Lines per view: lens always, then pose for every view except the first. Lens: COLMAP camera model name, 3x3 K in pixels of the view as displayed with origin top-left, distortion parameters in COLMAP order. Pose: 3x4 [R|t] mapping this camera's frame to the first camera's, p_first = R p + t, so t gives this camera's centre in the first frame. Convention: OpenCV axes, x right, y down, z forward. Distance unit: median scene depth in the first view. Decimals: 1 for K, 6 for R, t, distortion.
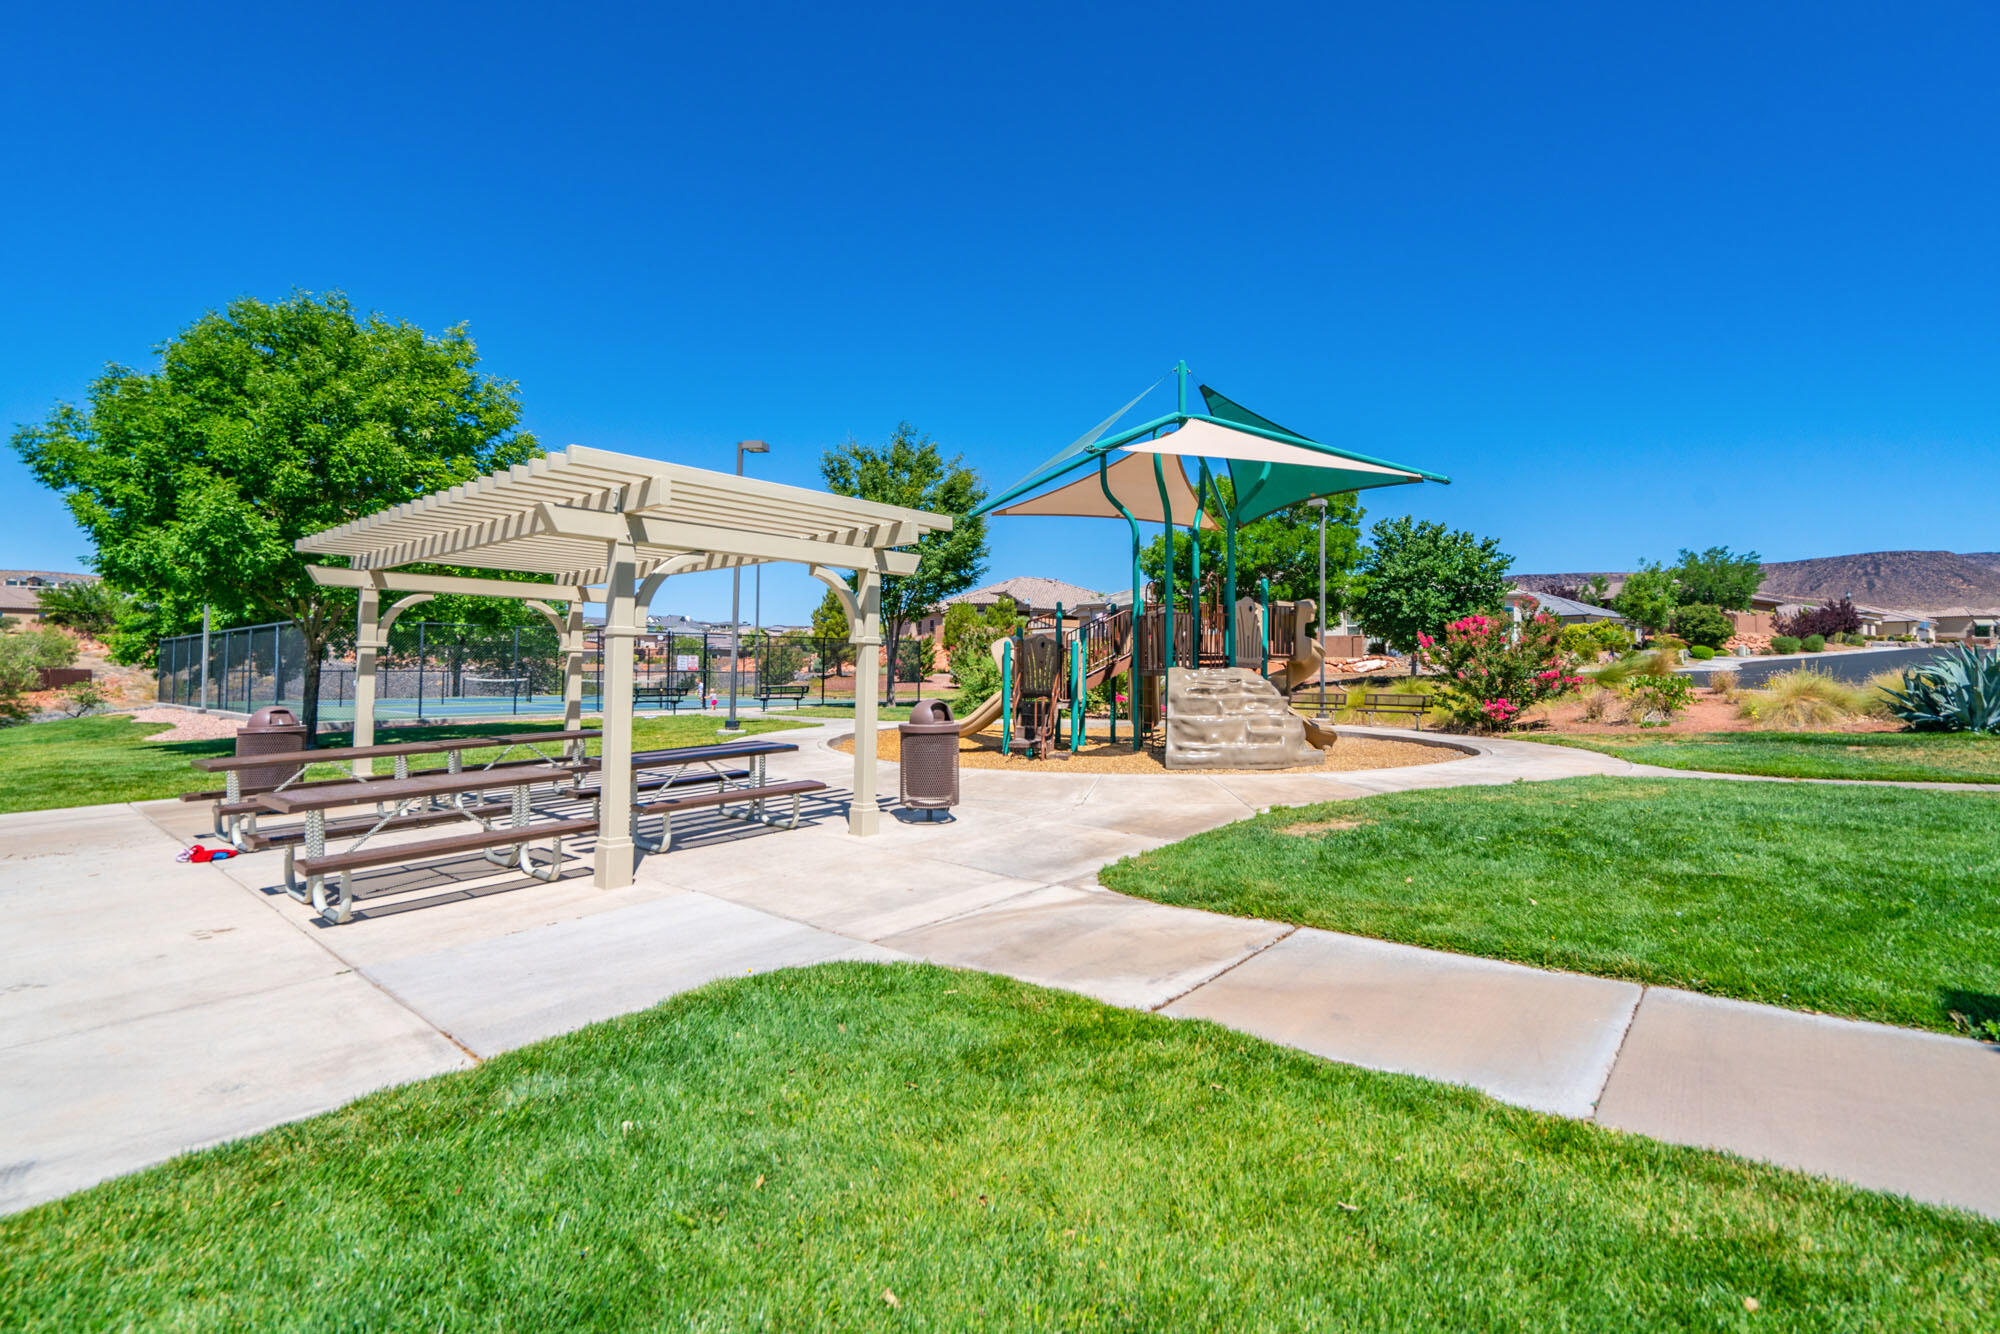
lens RADIAL K [[924.5, 0, 984.5], [0, 924.5, 671.7], [0, 0, 1]] dist [0.002467, 0.000370]
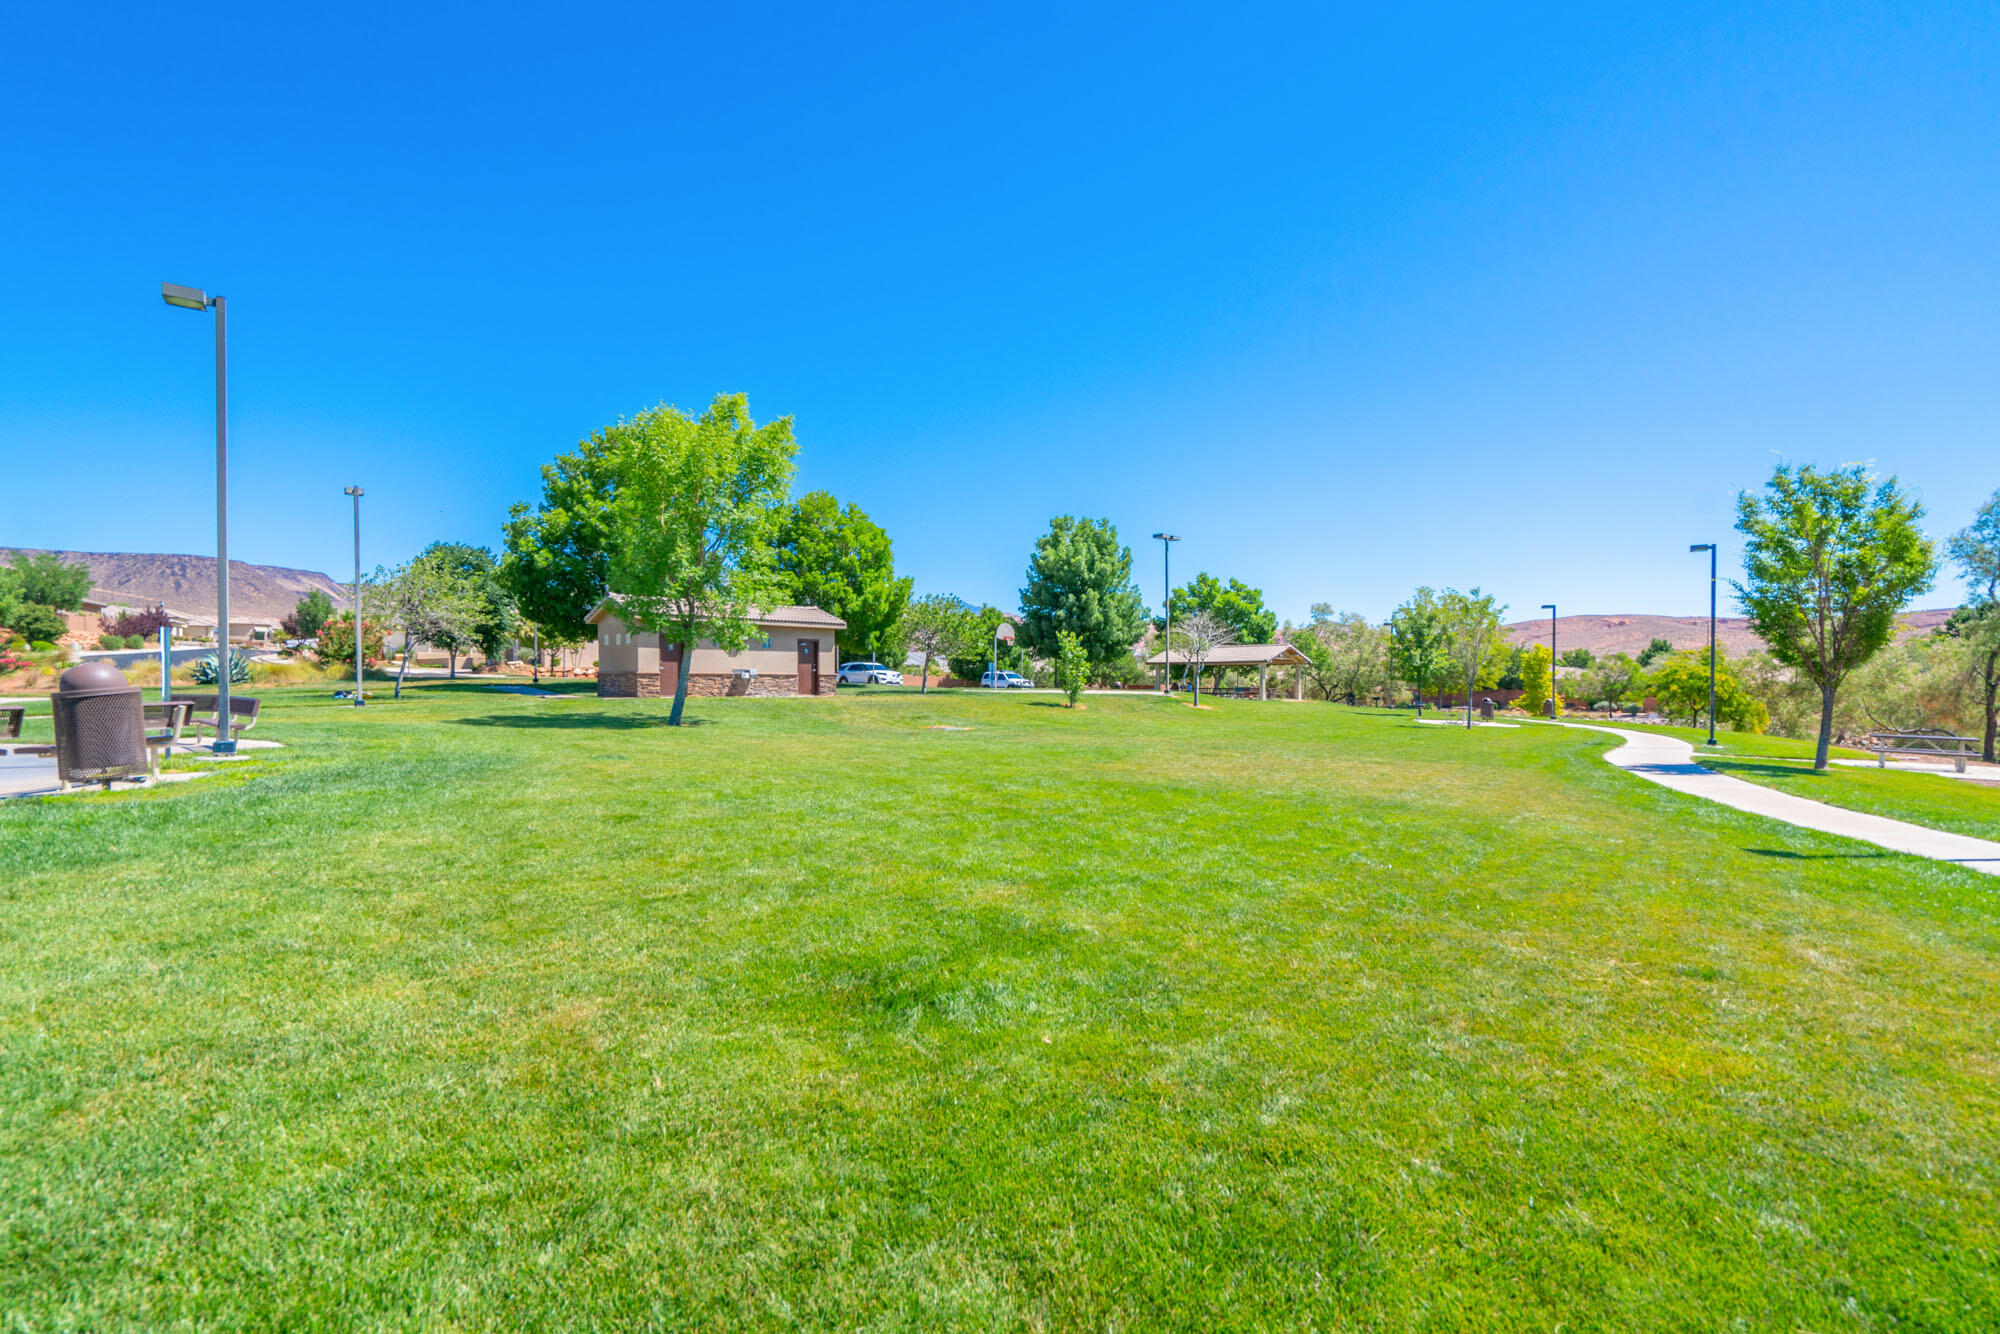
lens RADIAL K [[924.5, 0, 984.5], [0, 924.5, 671.7], [0, 0, 1]] dist [0.002467, 0.000370]
pose [[0.090971, 0.000236, 0.995854, -0.148792], [-0.004614, 0.999989, 0.000184, 0.002344], [-0.995843, -0.004612, 0.090971, -0.153751]]
